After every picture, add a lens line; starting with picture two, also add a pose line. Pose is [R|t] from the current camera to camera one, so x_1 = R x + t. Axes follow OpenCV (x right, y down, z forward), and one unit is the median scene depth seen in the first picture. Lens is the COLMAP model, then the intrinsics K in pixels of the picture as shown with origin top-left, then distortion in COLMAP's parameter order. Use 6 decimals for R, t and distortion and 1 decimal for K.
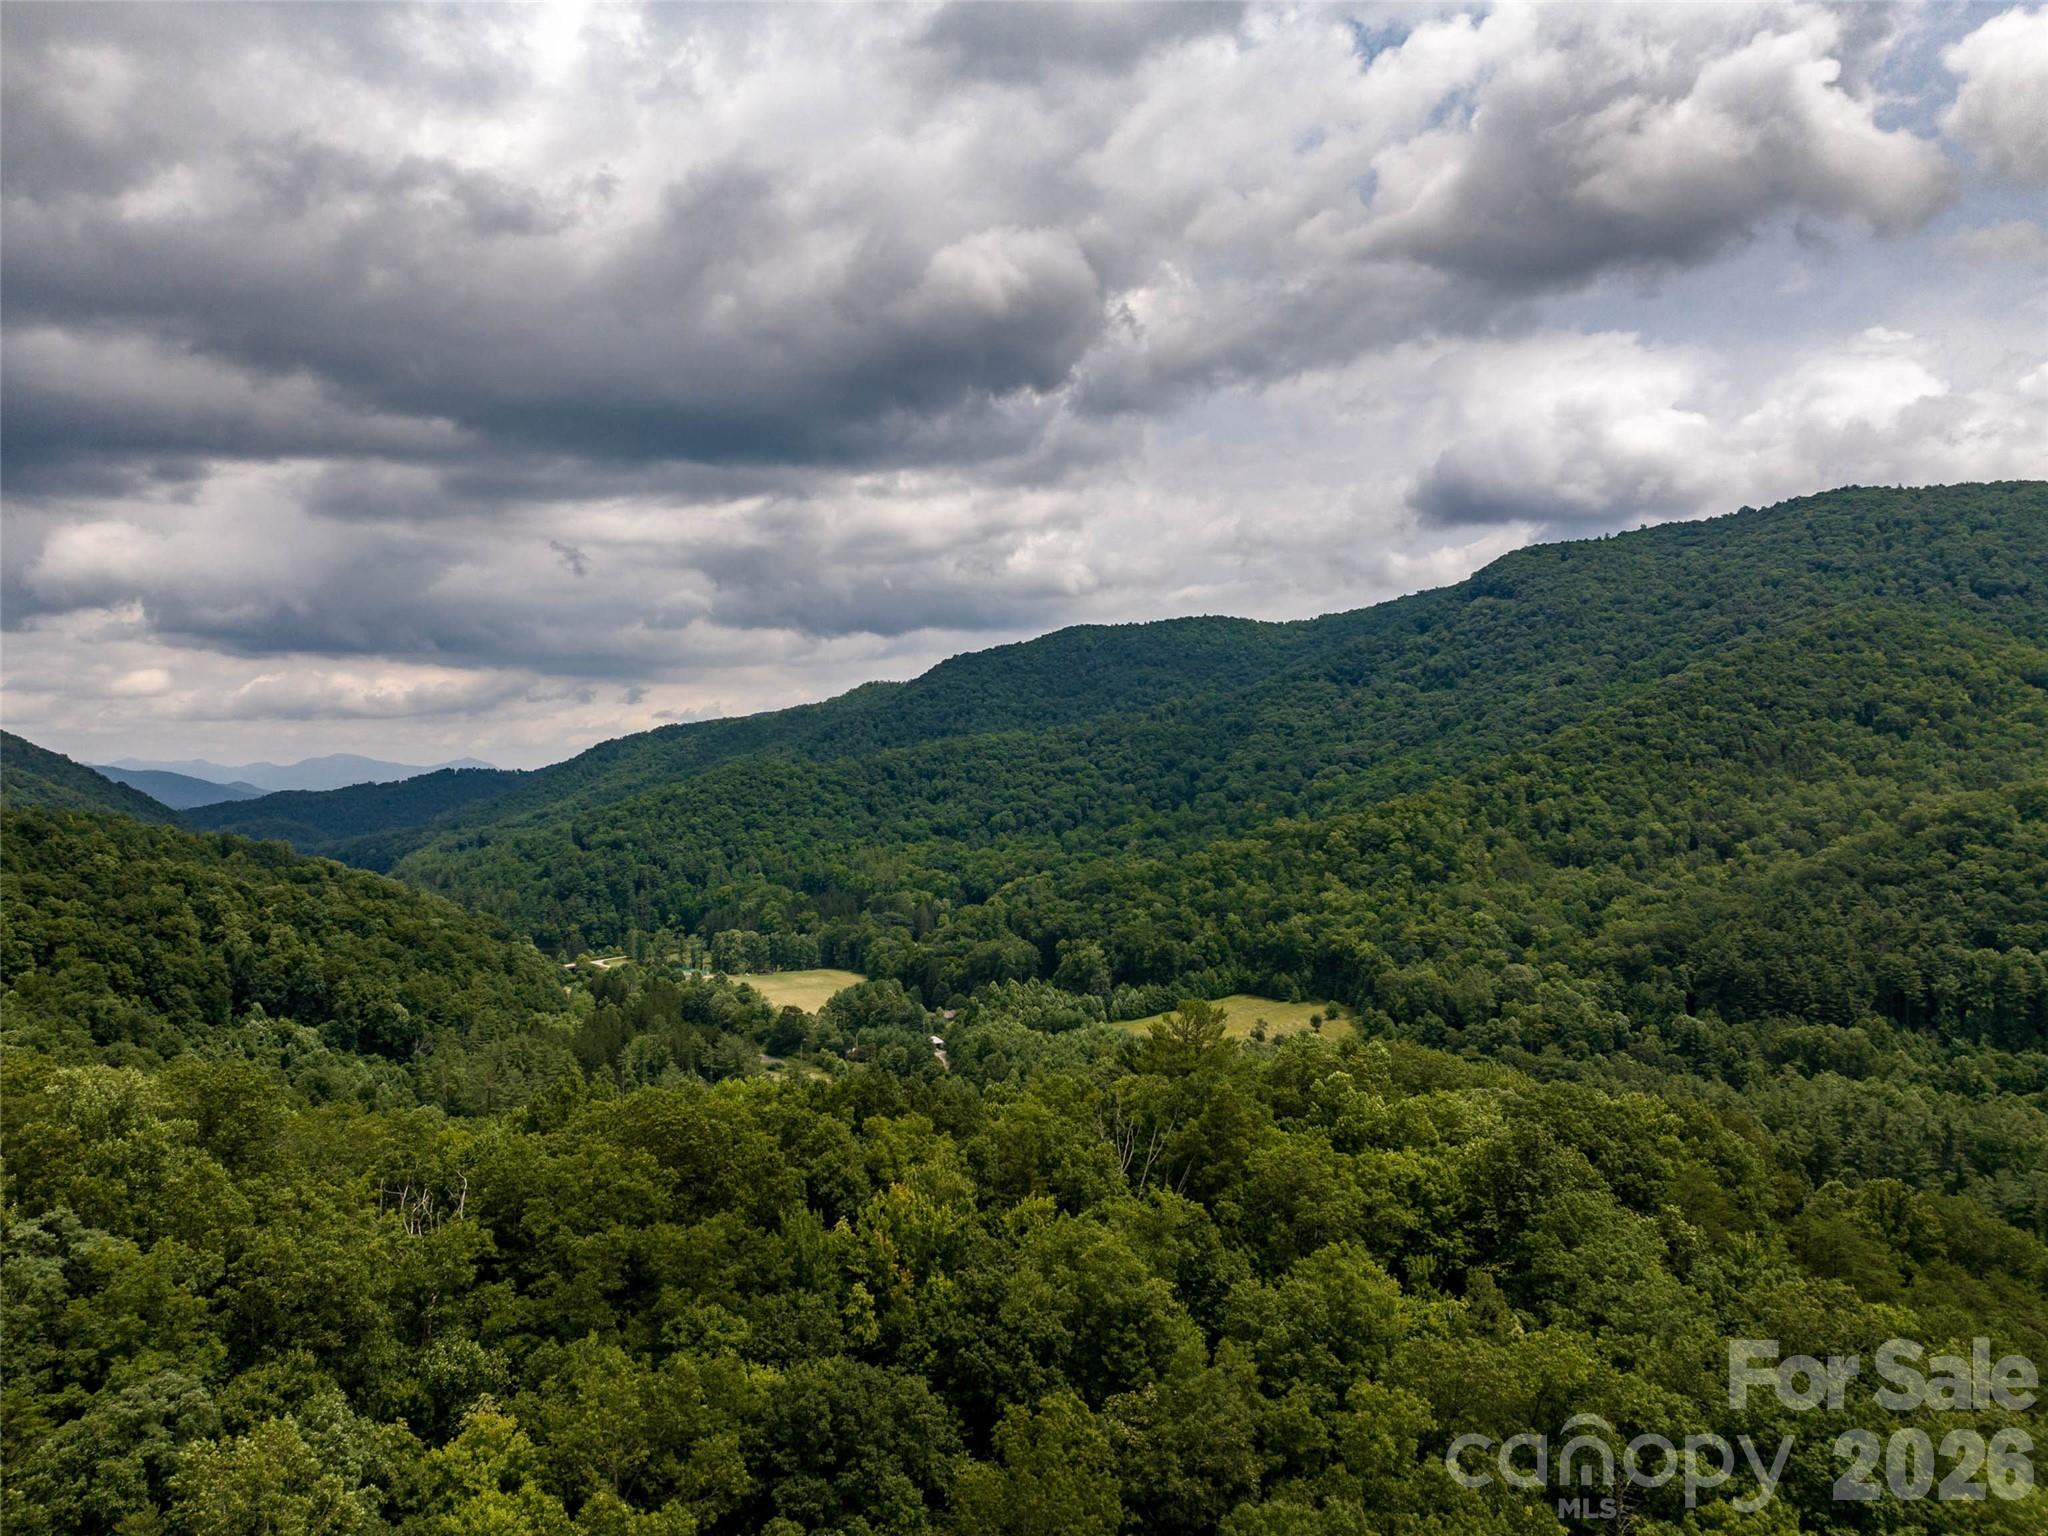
lens RADIAL K [[1415.7, 0, 1017.3], [0, 1415.7, 768.6], [0, 0, 1]] dist [-0.076520, 0.017851]
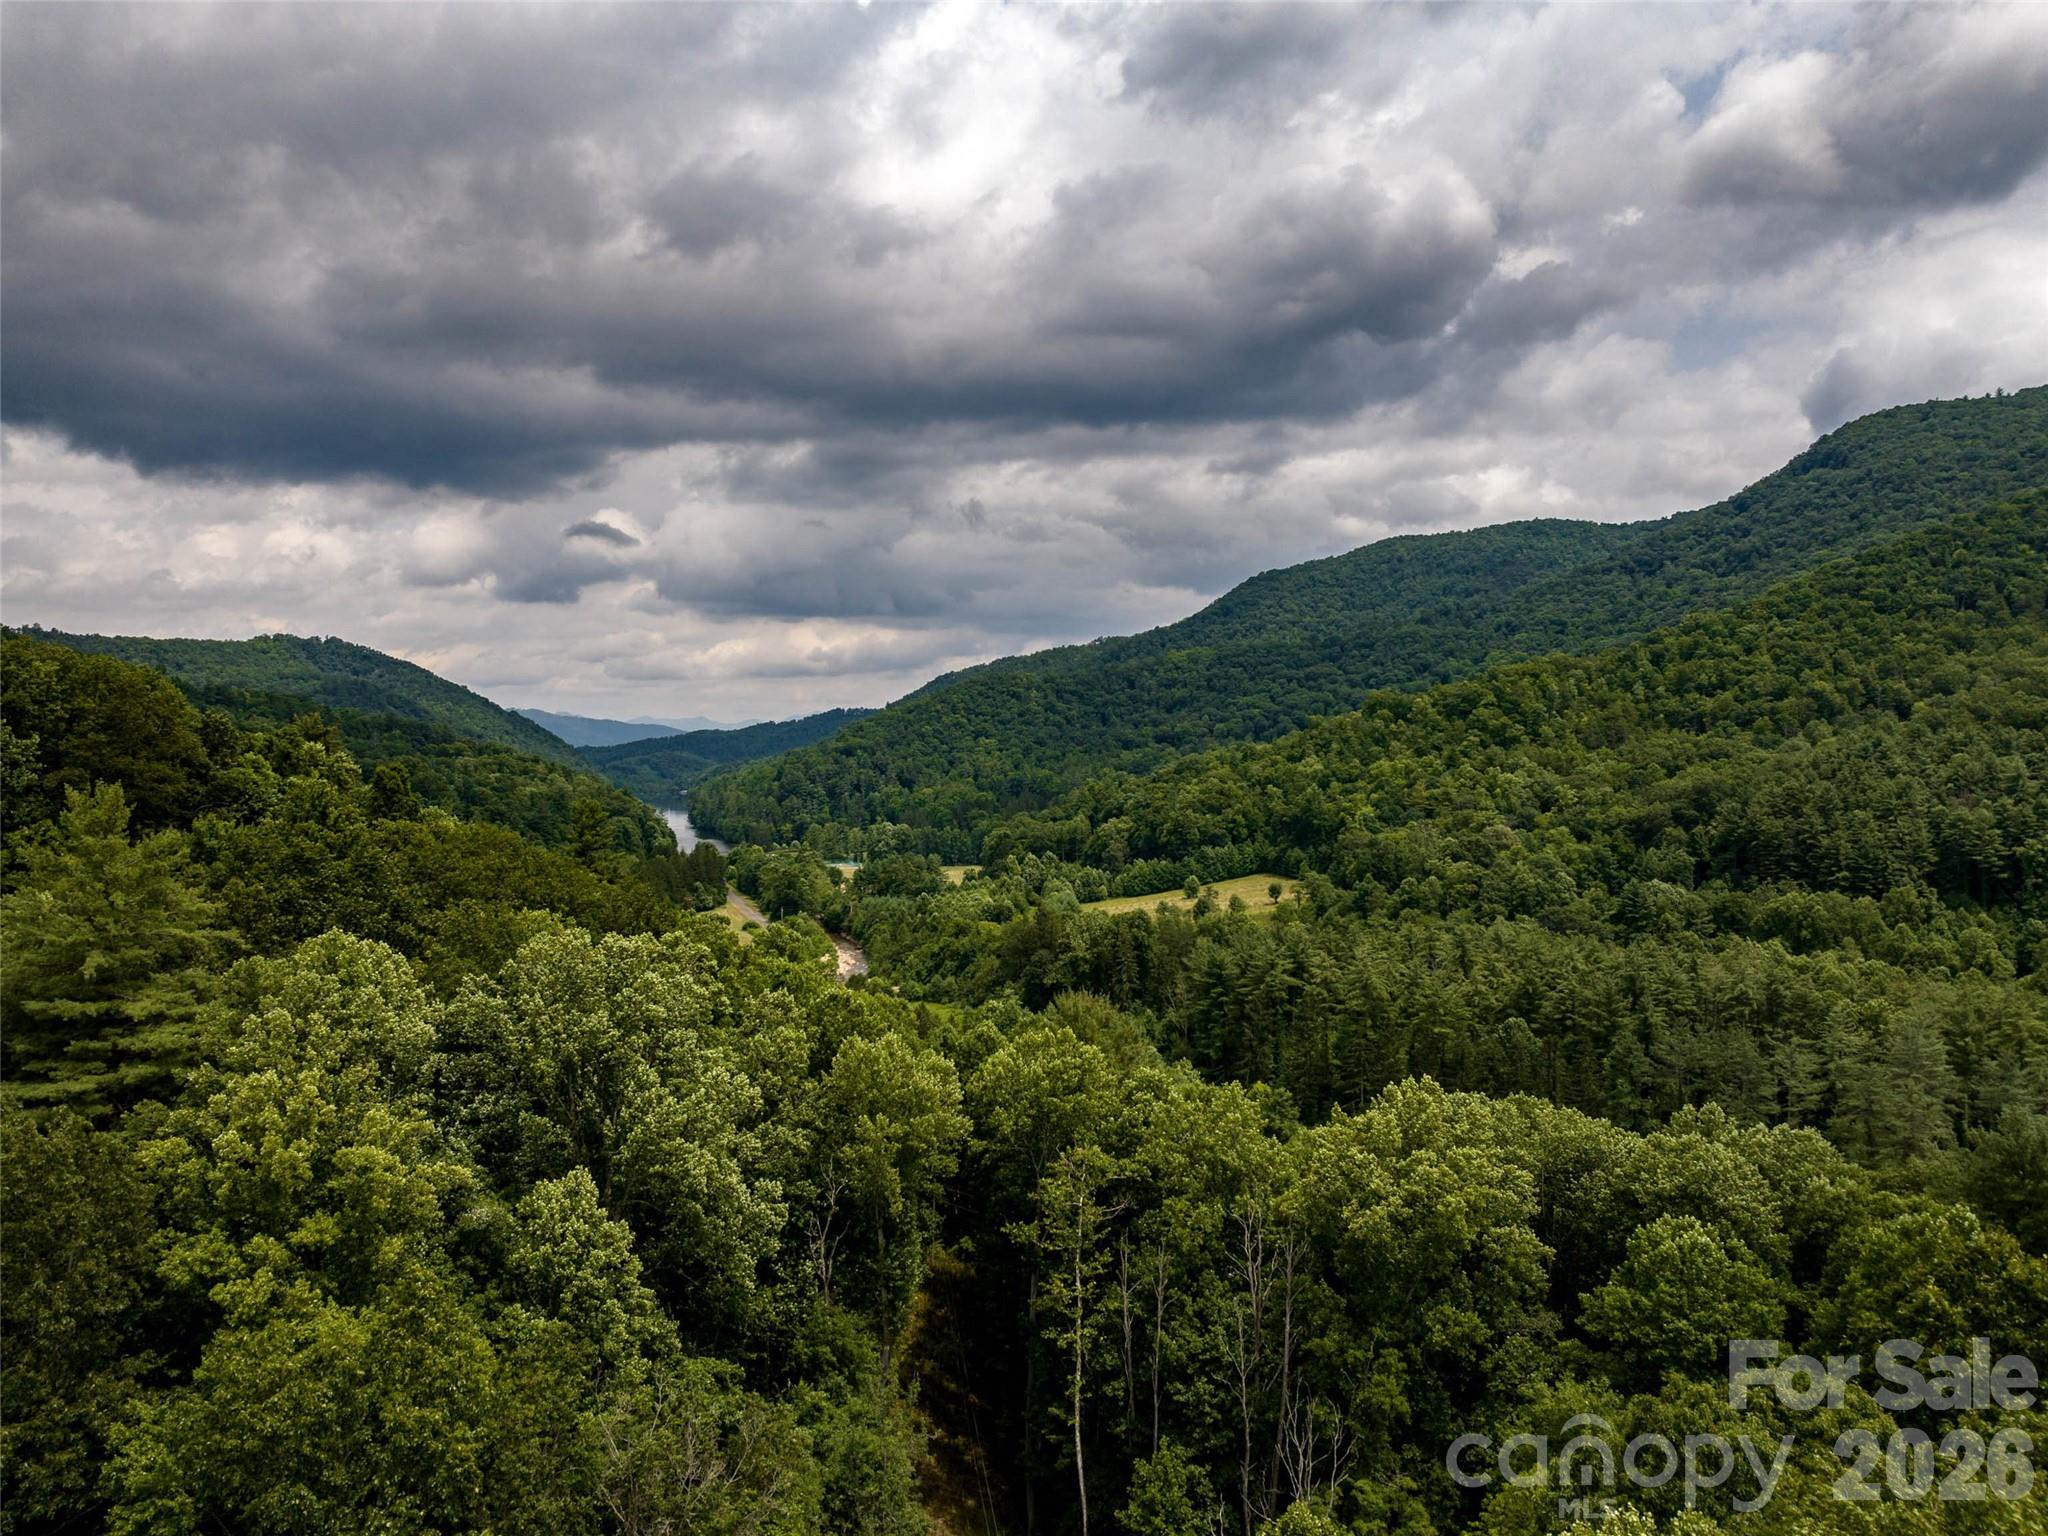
lens RADIAL K [[1415.7, 0, 1076.3], [0, 1415.7, 735.3], [0, 0, 1]] dist [-0.076520, 0.017851]
pose [[0.950232, -0.005419, -0.311496, 0.365875], [0.005146, 0.999985, -0.001699, 0.084035], [0.311501, 0.000012, 0.950246, 0.137288]]
